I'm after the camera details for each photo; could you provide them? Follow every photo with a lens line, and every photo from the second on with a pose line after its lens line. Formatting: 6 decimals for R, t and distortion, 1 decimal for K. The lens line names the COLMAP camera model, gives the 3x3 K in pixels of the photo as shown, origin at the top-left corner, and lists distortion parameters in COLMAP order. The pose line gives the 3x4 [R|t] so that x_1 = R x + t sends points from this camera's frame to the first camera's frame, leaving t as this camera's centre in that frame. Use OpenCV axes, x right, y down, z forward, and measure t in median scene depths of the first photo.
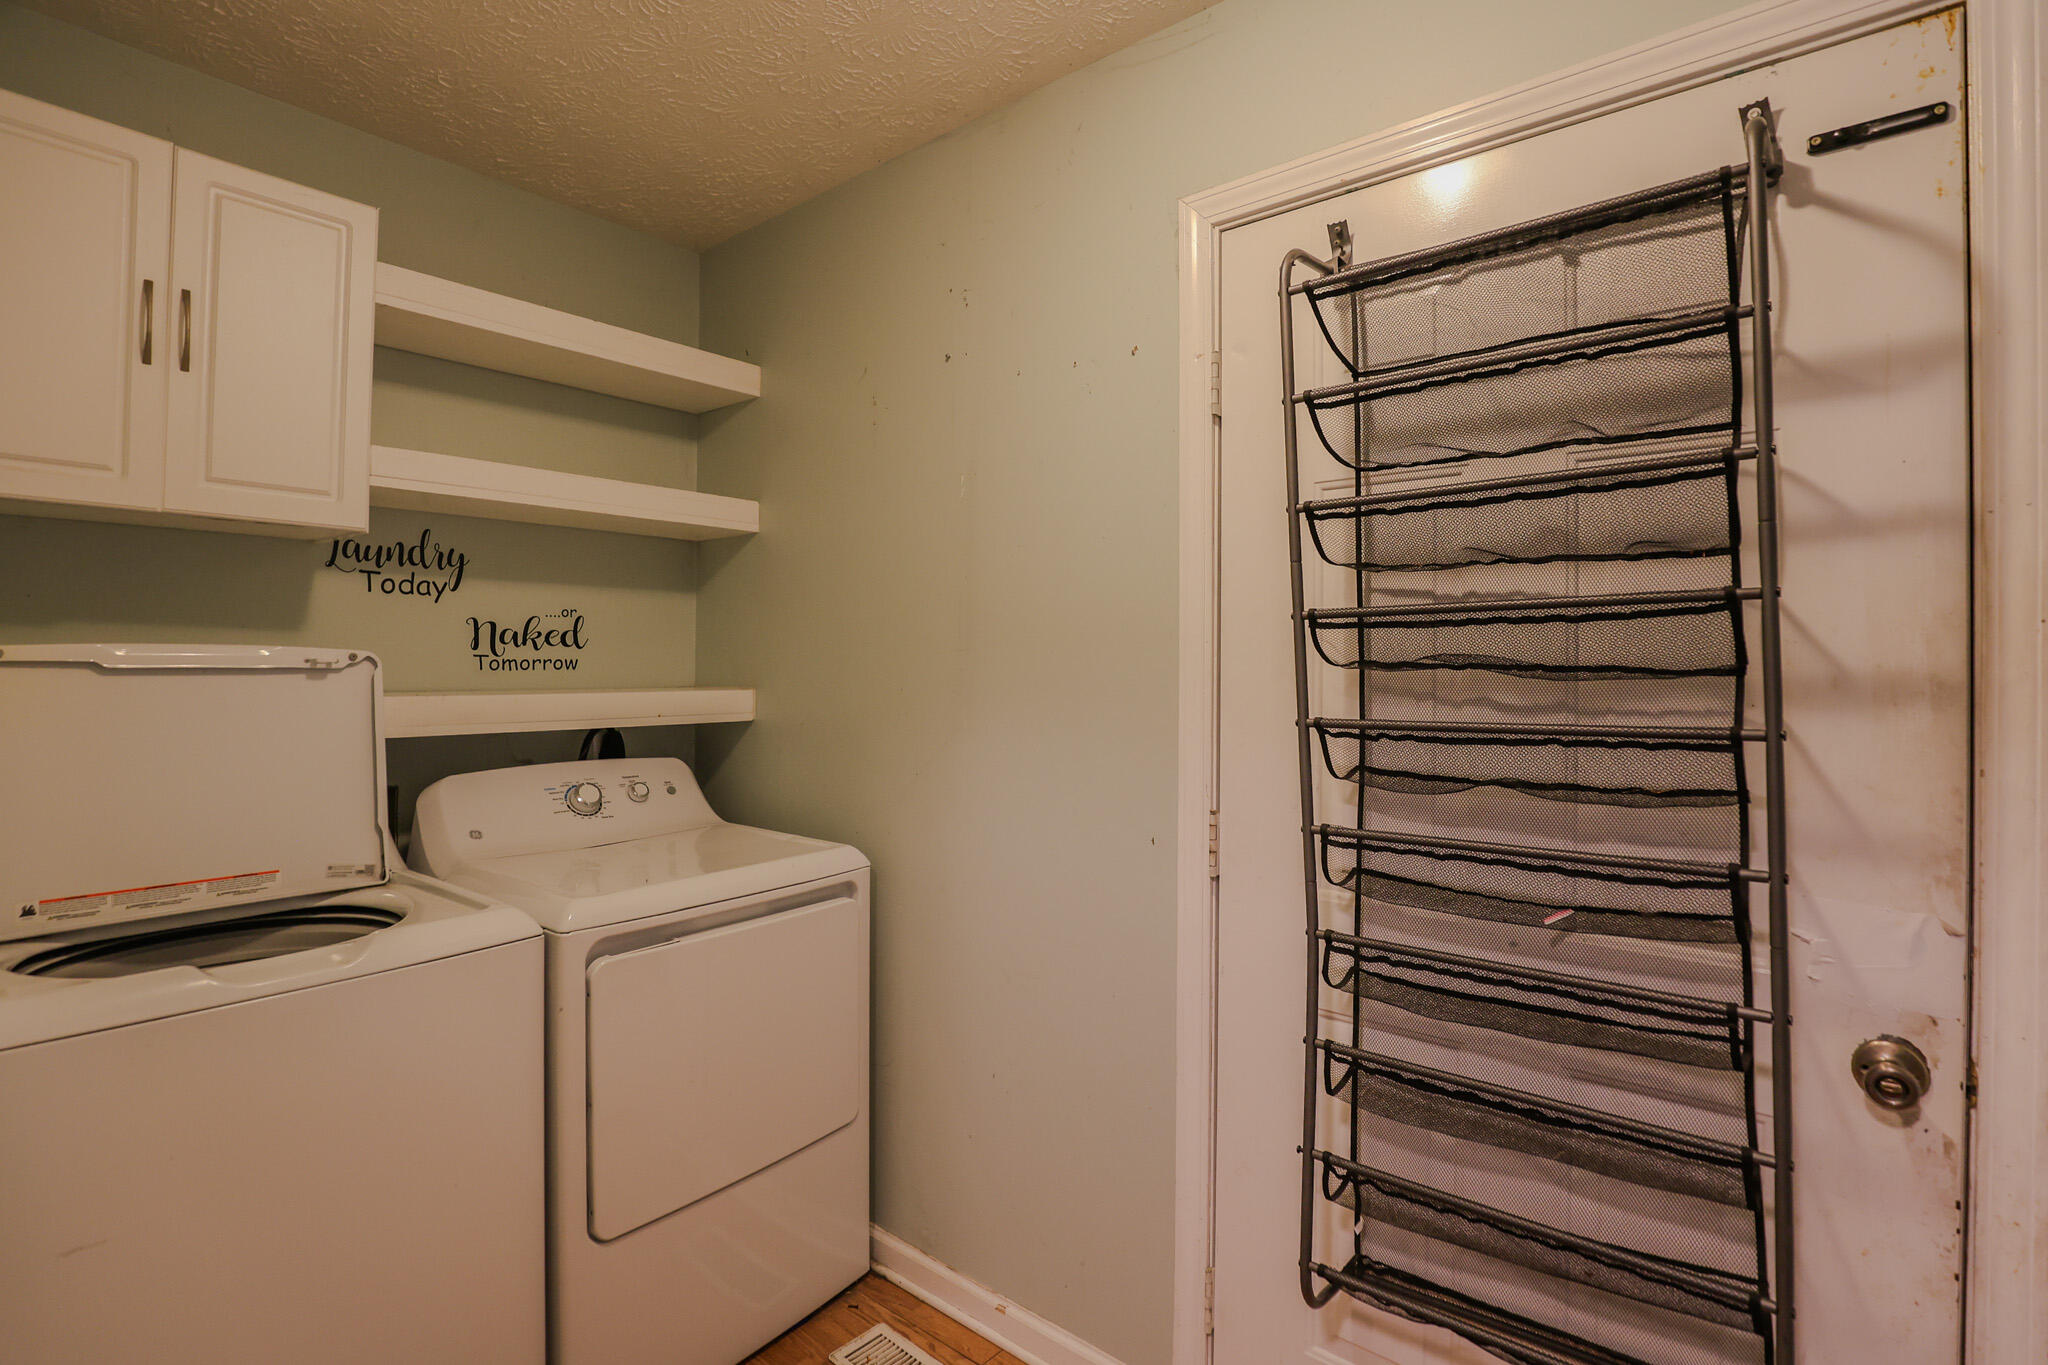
lens RADIAL K [[922.2, 0, 1025.8], [0, 922.2, 672.7], [0, 0, 1]] dist [-0.025190, 0.000625]
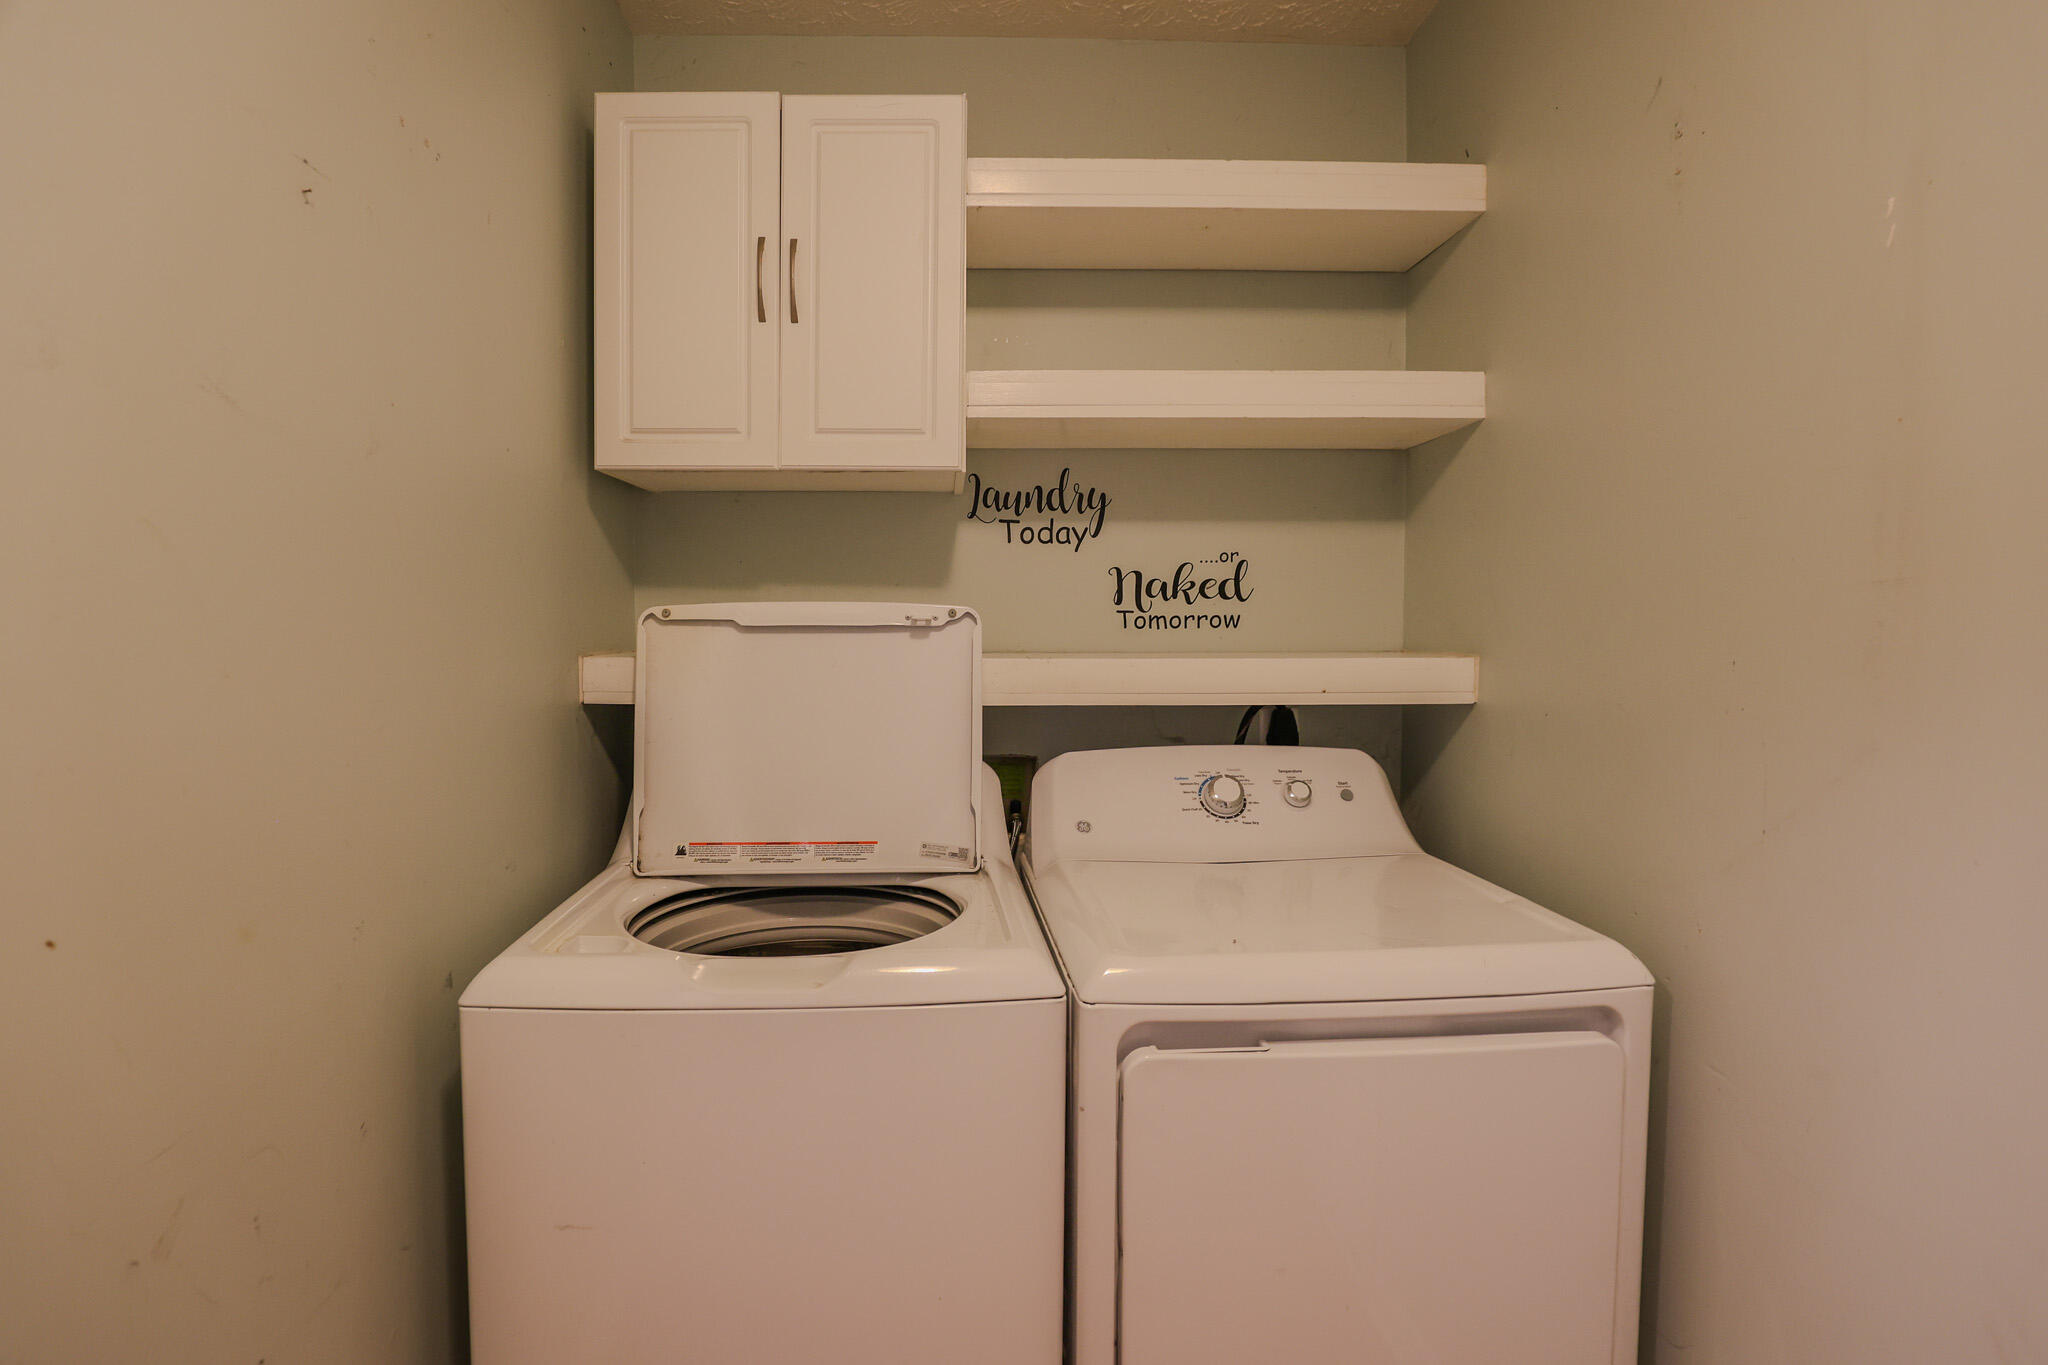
lens RADIAL K [[922.2, 0, 1020.1], [0, 922.2, 652.4], [0, 0, 1]] dist [-0.025190, 0.000625]
pose [[0.645459, 0.015802, -0.763632, -0.004641], [-0.001585, 0.999812, 0.019350, 0.002996], [0.763793, -0.011279, 0.645362, 0.393650]]
